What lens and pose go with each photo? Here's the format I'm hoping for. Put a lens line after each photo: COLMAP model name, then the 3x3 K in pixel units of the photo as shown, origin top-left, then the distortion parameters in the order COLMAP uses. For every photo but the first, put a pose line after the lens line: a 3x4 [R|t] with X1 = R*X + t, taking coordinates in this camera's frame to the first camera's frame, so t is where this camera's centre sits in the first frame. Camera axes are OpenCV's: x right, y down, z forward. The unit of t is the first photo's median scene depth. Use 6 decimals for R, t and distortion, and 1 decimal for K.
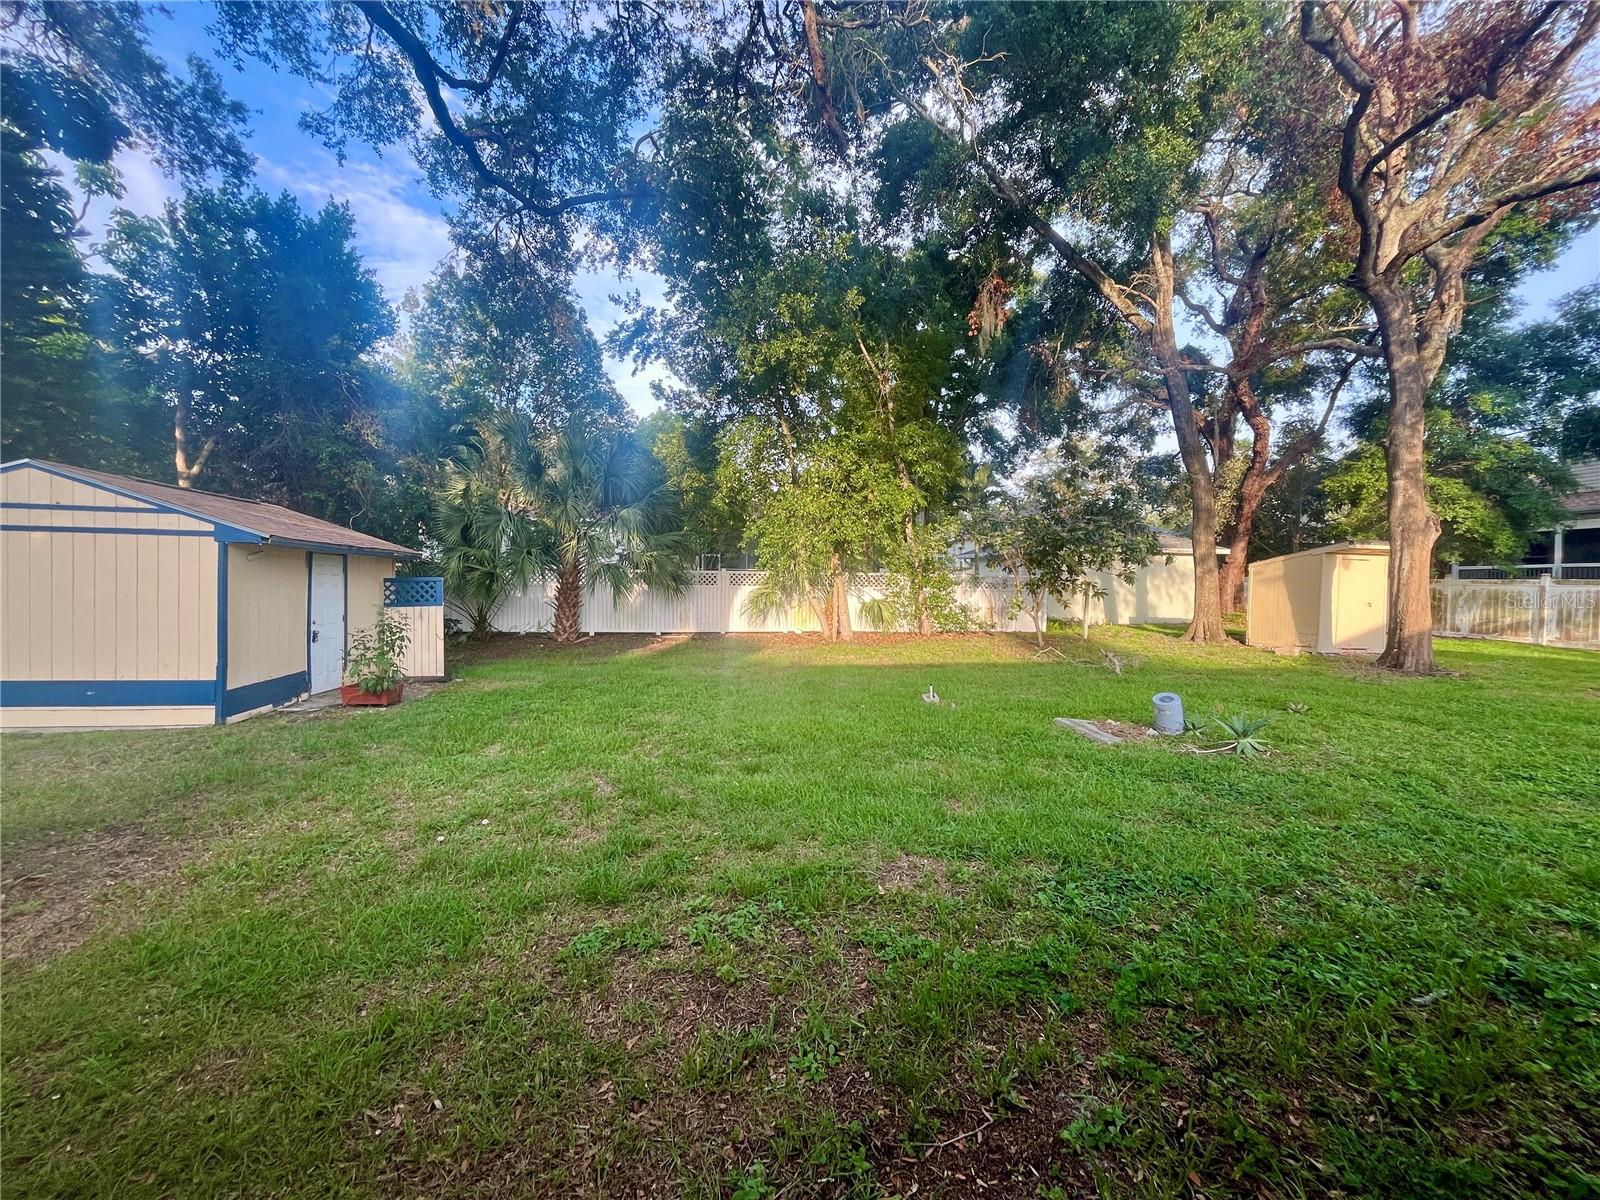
lens RADIAL K [[649.8, 0, 807.8], [0, 649.8, 600.5], [0, 0, 1]] dist [-0.008118, -0.000493]
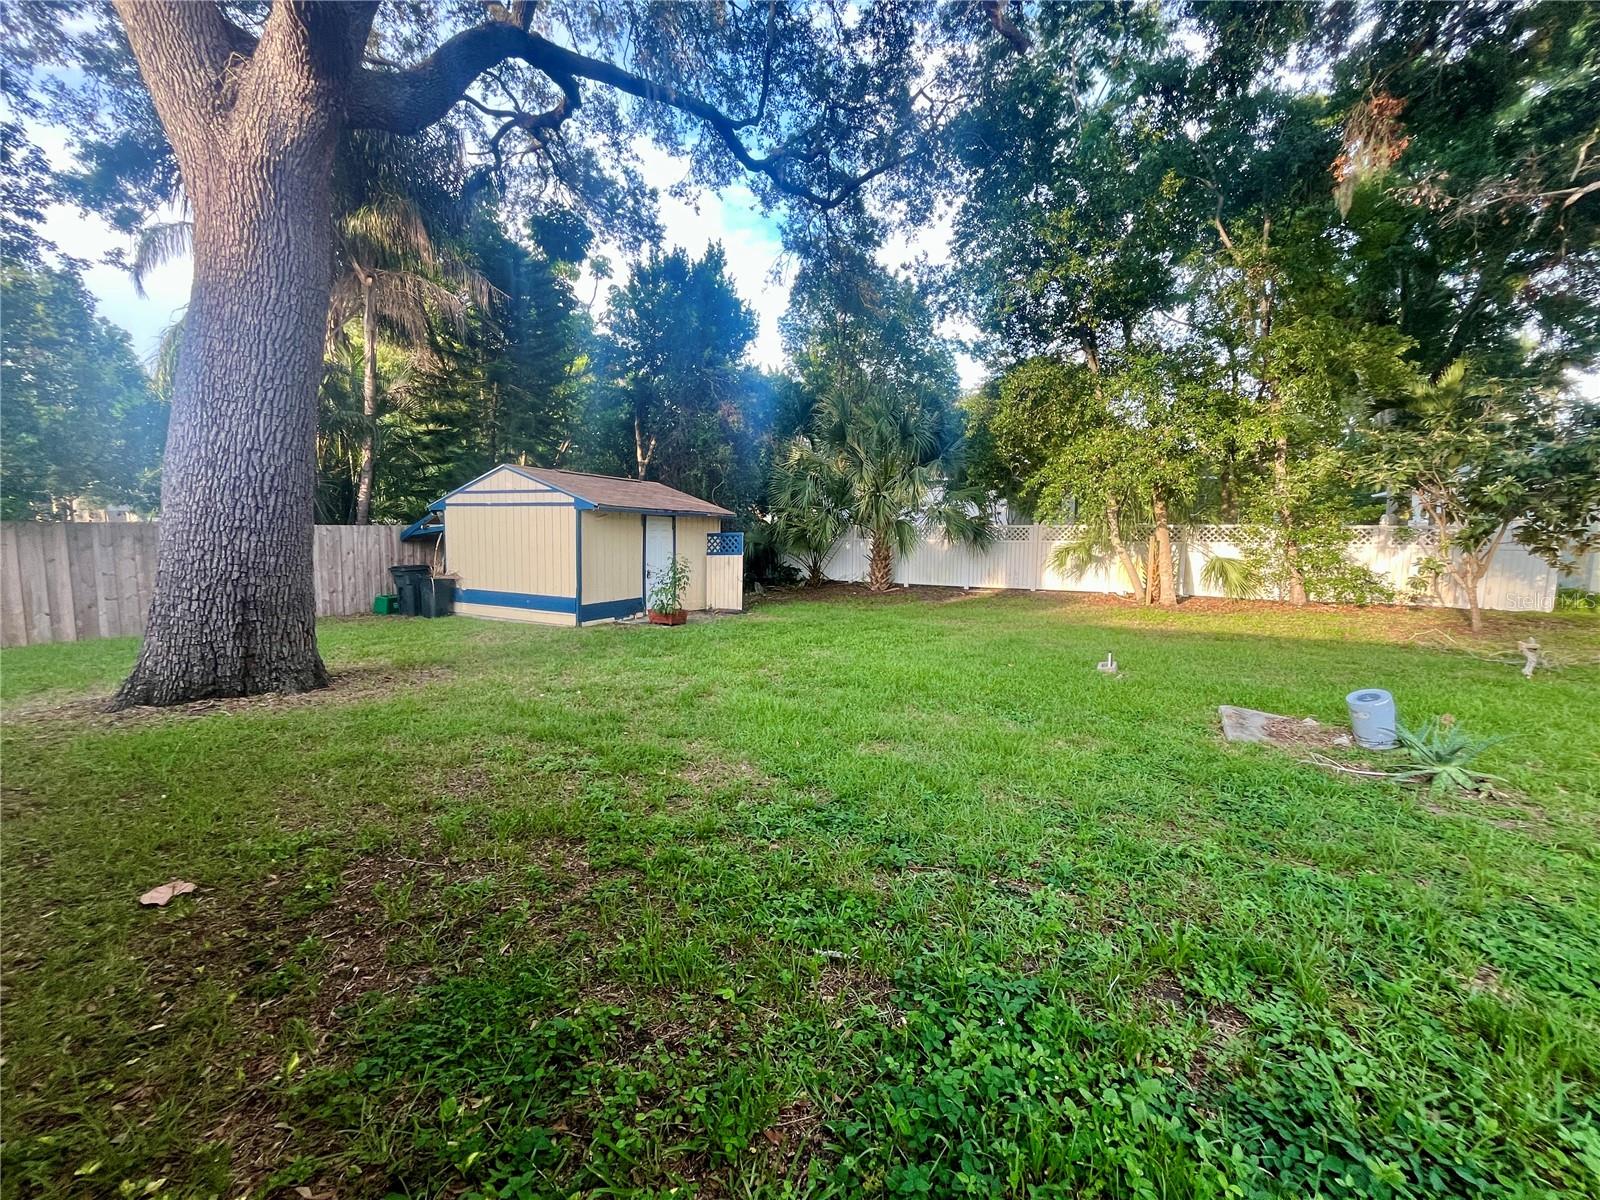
lens RADIAL K [[649.8, 0, 790.6], [0, 649.8, 602.0], [0, 0, 1]] dist [-0.008118, -0.000493]
pose [[0.788619, 0.057185, -0.612217, 0.237155], [-0.015689, 0.997213, 0.072937, 0.004870], [0.614682, -0.047914, 0.787319, 0.039665]]
